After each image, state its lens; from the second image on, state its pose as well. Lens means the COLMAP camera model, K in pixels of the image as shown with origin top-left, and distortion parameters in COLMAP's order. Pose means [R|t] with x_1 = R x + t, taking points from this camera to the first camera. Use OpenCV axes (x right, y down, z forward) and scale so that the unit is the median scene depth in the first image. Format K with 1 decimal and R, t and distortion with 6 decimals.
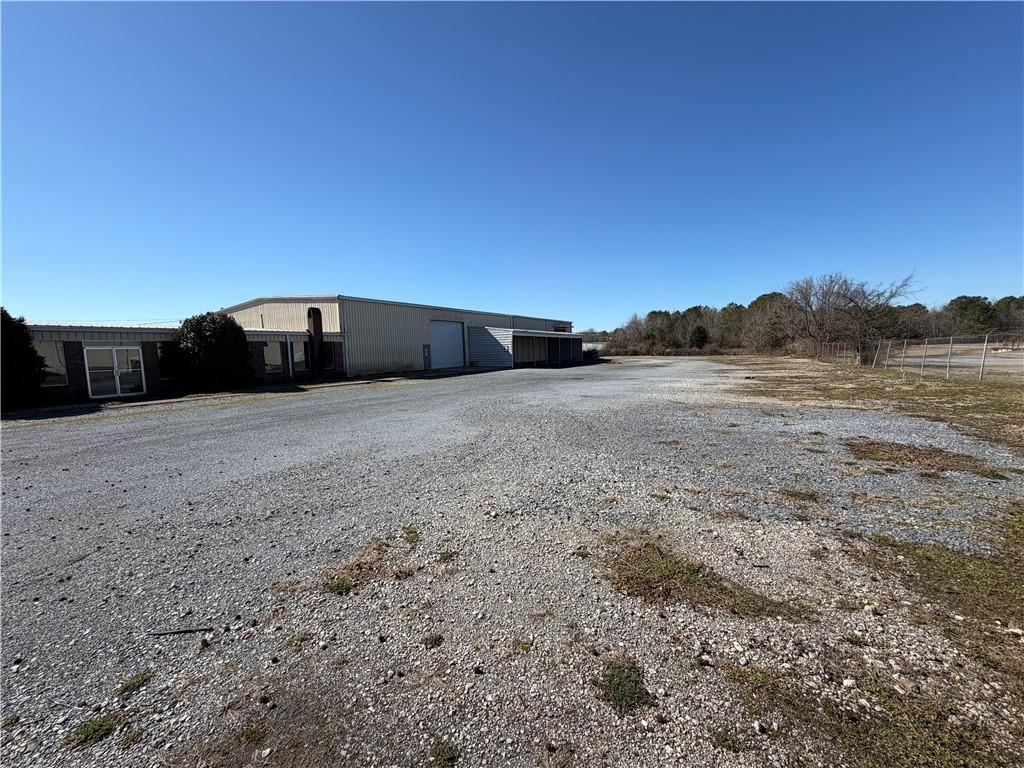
lens RADIAL K [[409.2, 0, 513.0], [0, 409.2, 388.0], [0, 0, 1]] dist [-0.001420, 0.000394]
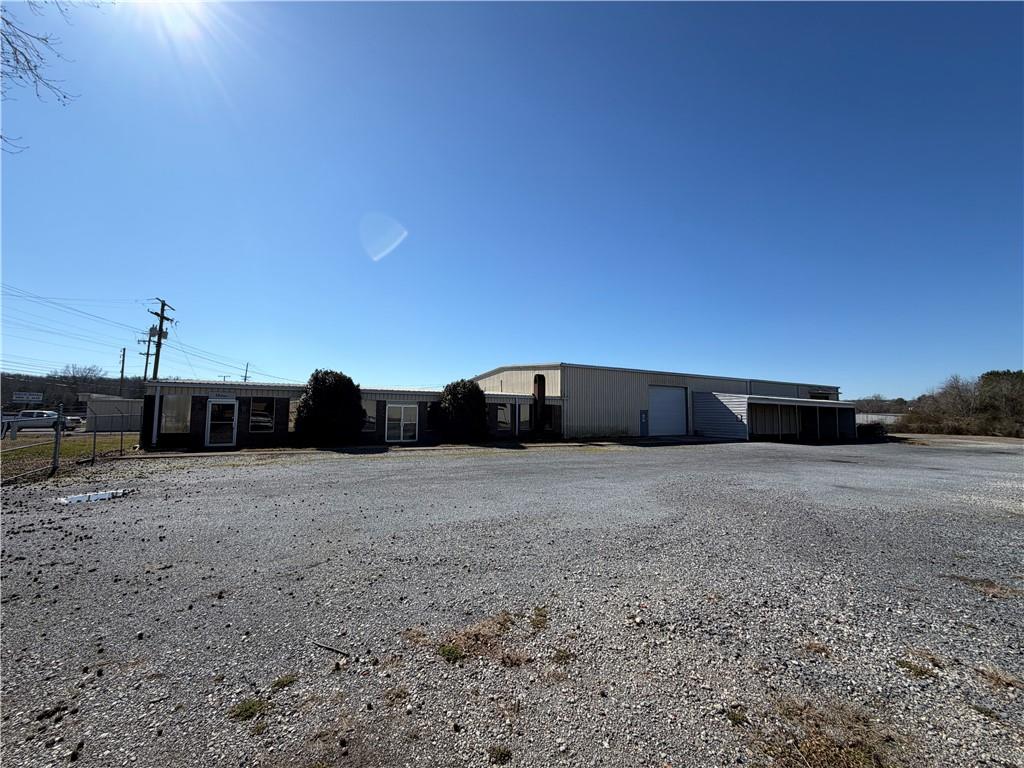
lens RADIAL K [[409.2, 0, 508.9], [0, 409.2, 384.4], [0, 0, 1]] dist [-0.001420, 0.000394]
pose [[0.855043, -0.000214, -0.518557, 0.103083], [-0.084469, 0.986586, -0.139686, -0.020252], [0.511631, 0.163239, 0.843556, 0.045664]]
